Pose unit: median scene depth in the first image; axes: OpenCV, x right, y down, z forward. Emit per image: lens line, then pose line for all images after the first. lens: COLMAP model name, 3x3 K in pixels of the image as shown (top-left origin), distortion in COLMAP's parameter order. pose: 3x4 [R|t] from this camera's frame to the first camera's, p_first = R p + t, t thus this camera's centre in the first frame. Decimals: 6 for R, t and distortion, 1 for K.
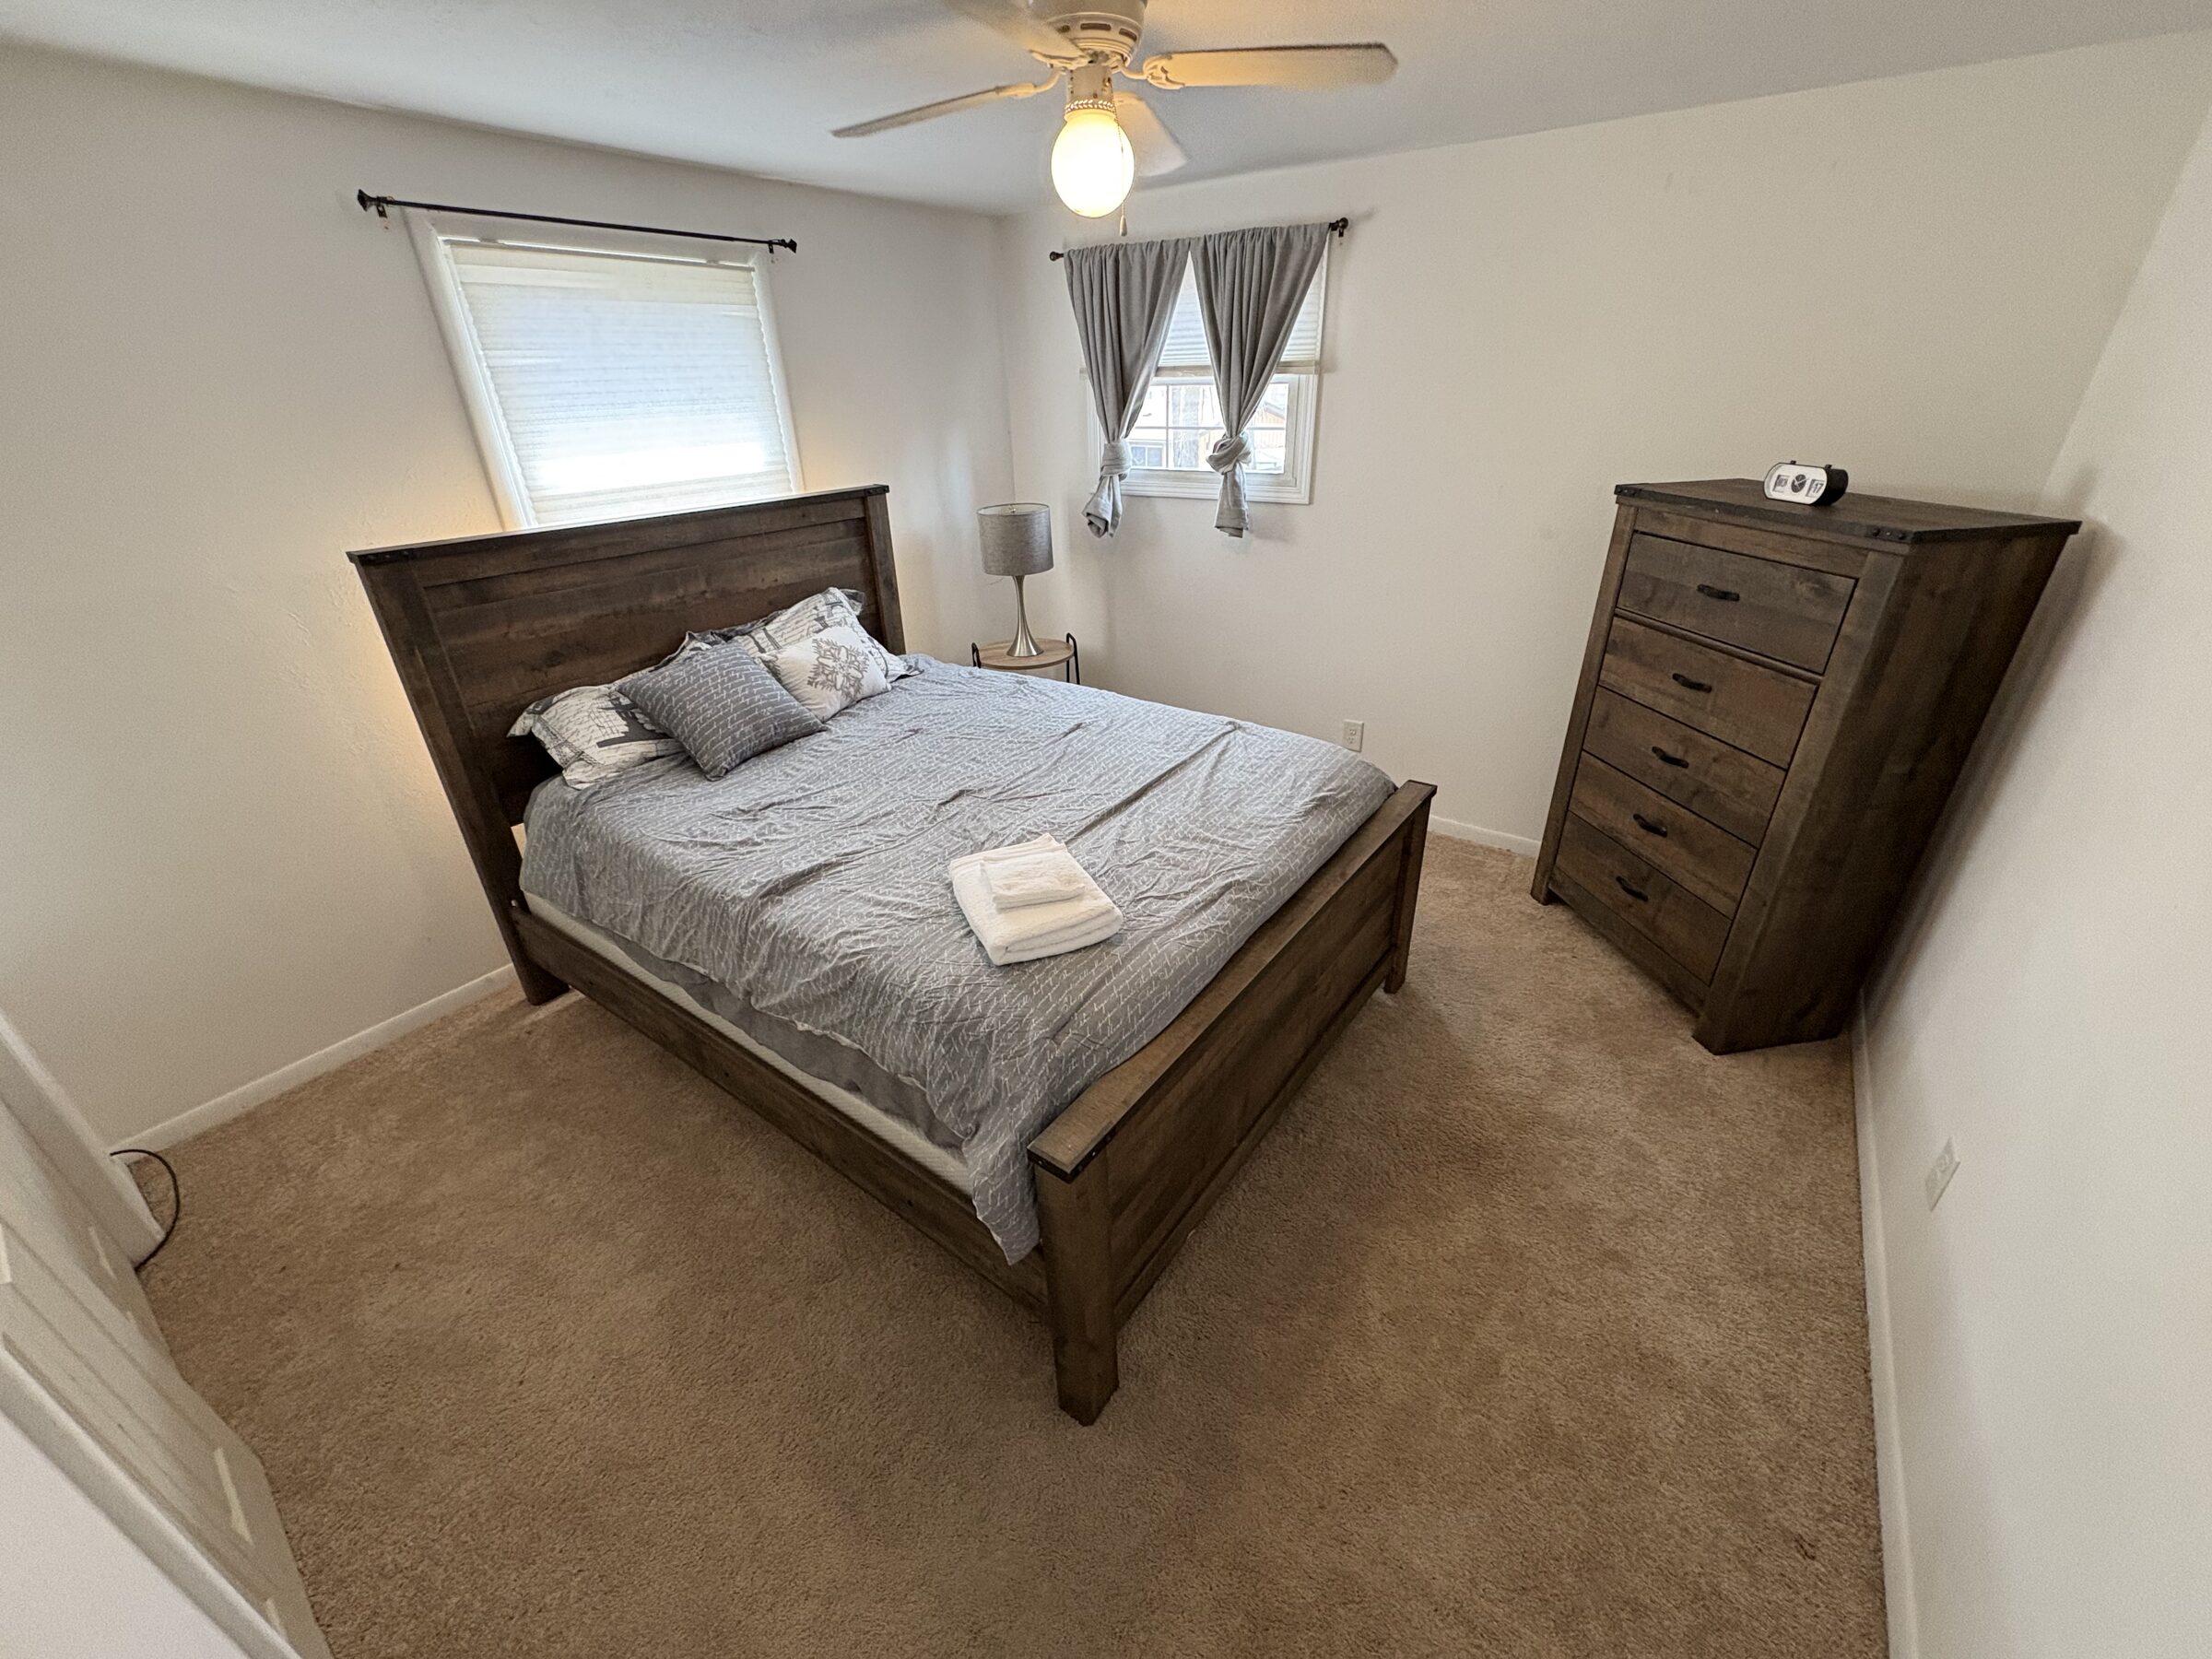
lens RADIAL K [[873.4, 0, 1108.9], [0, 873.4, 829.8], [0, 0, 1]] dist [0.000628, 0.000033]
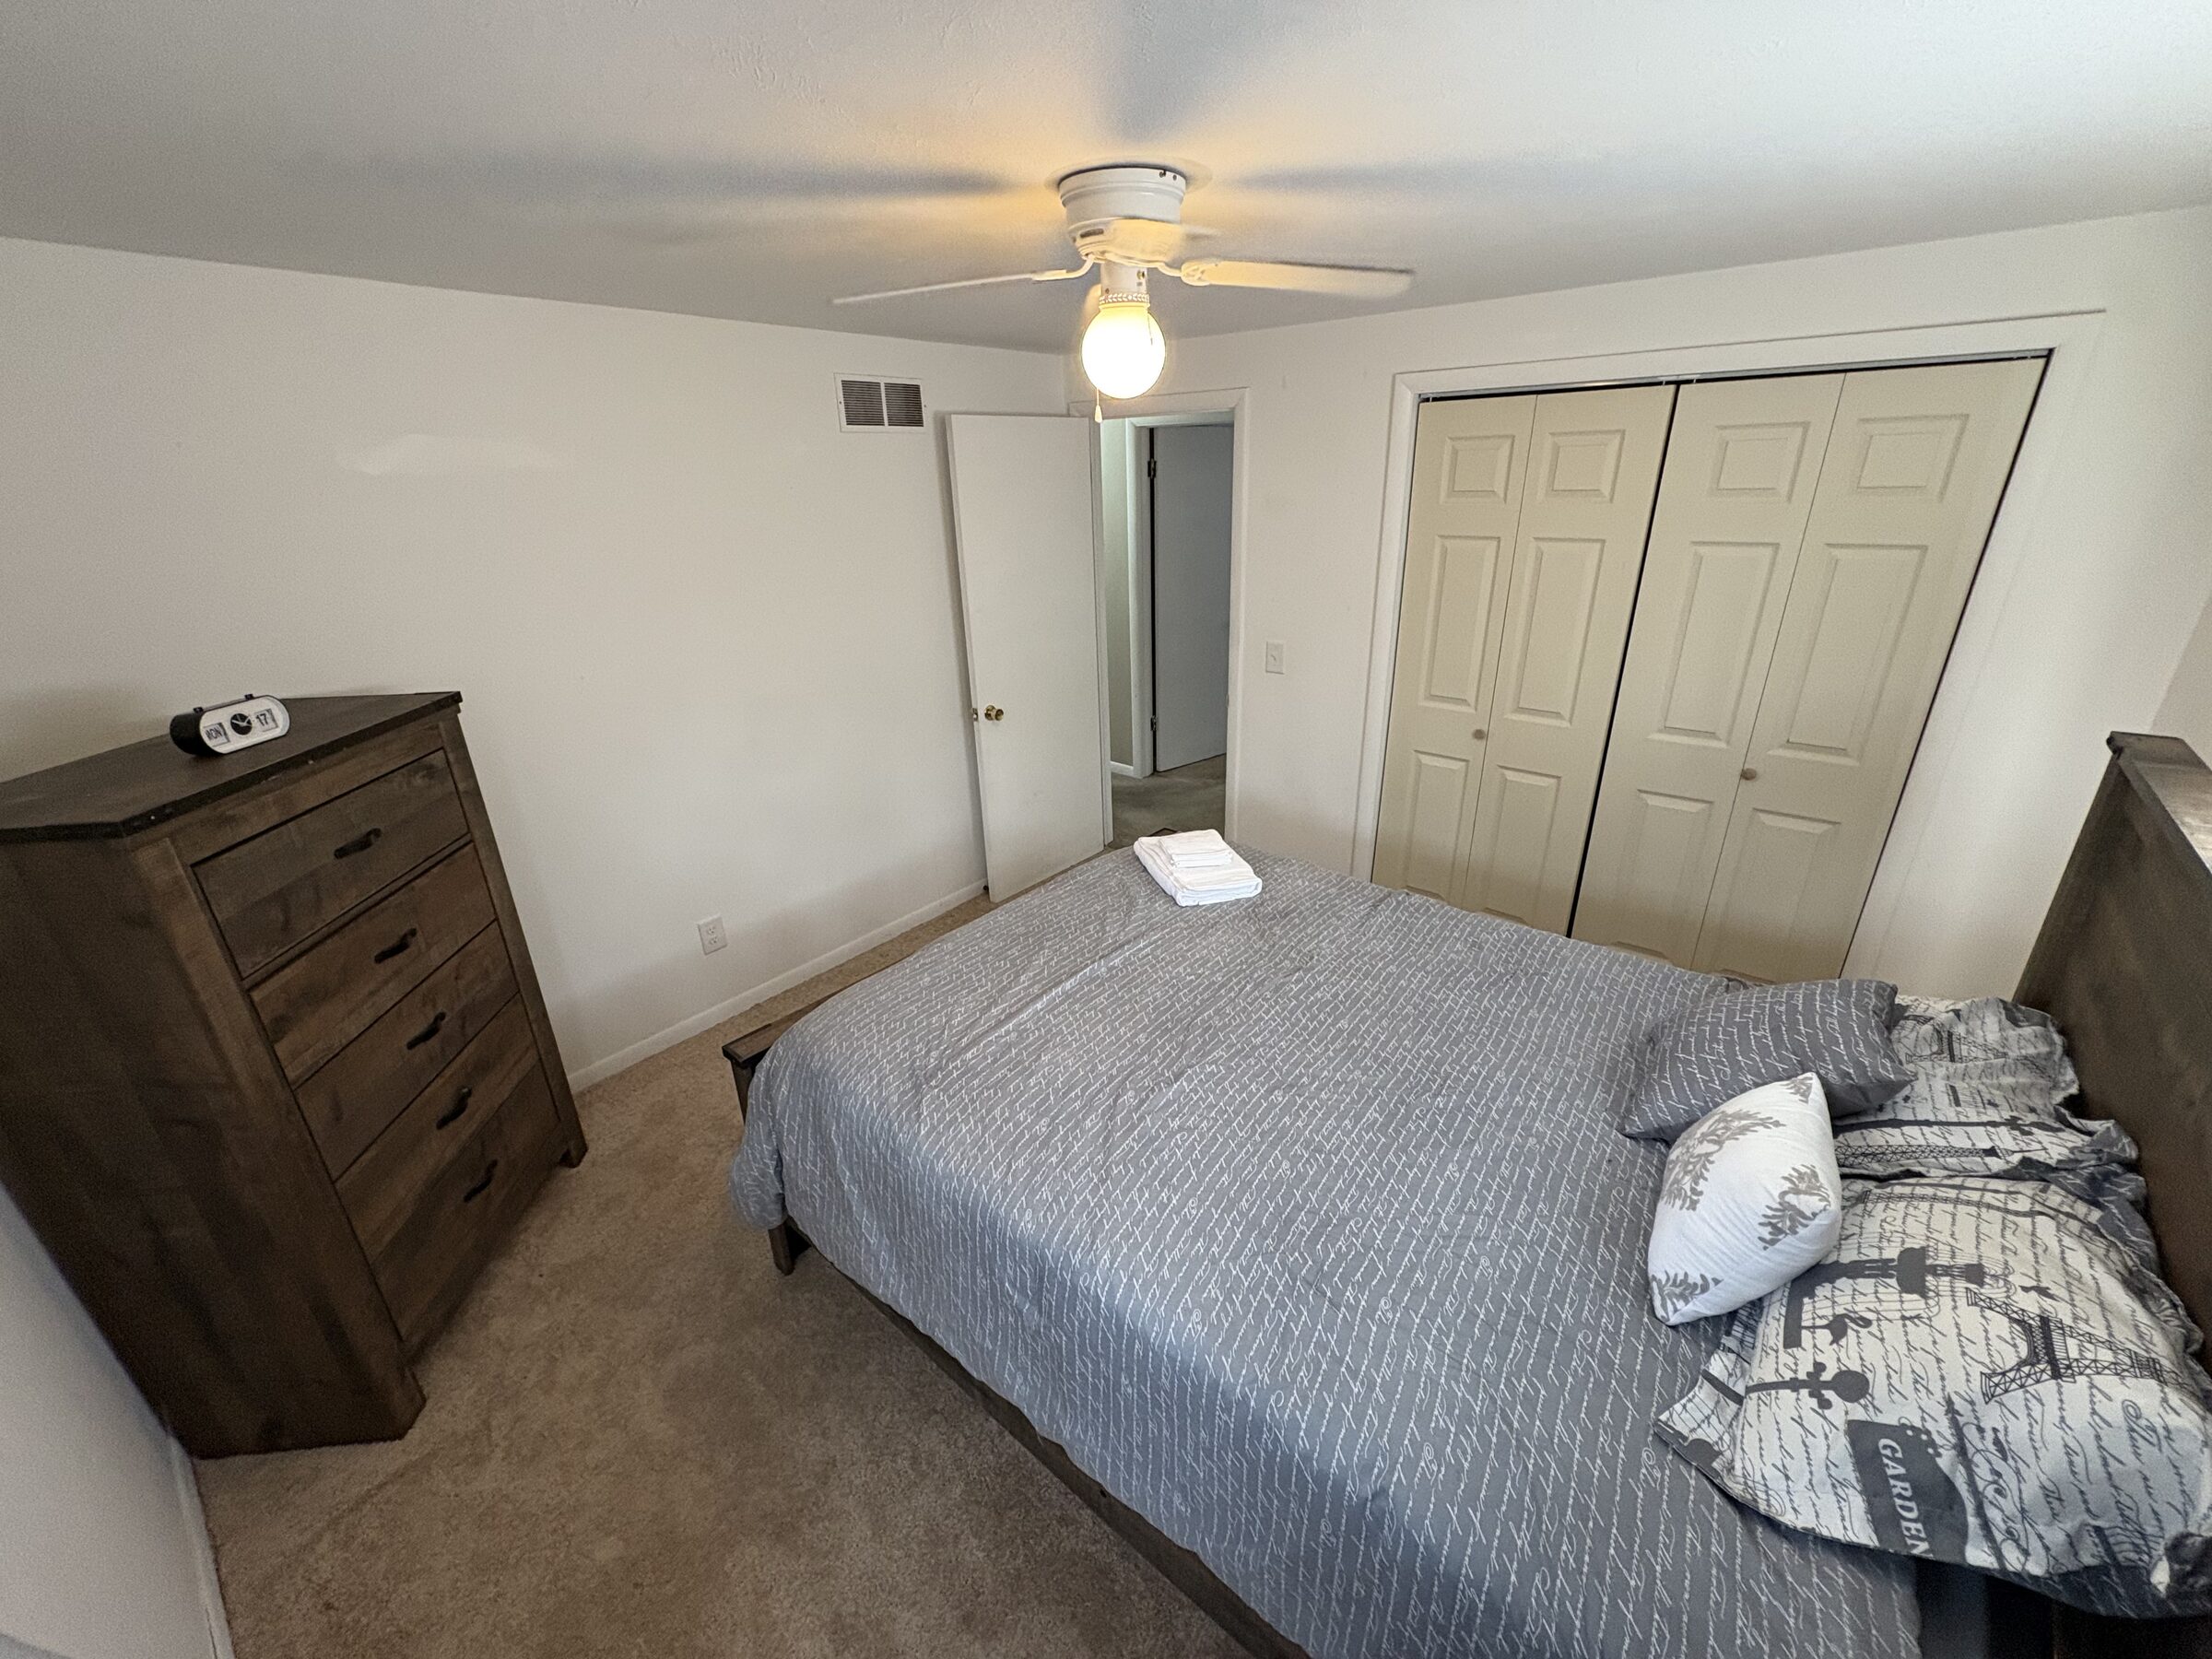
lens RADIAL K [[873.4, 0, 1103.5], [0, 873.4, 829.2], [0, 0, 1]] dist [0.000628, 0.000033]
pose [[-0.996702, 0.017328, 0.079280, -0.039658], [0.071383, 0.651897, 0.754940, -0.811819], [-0.038601, 0.758110, -0.650984, 1.447681]]
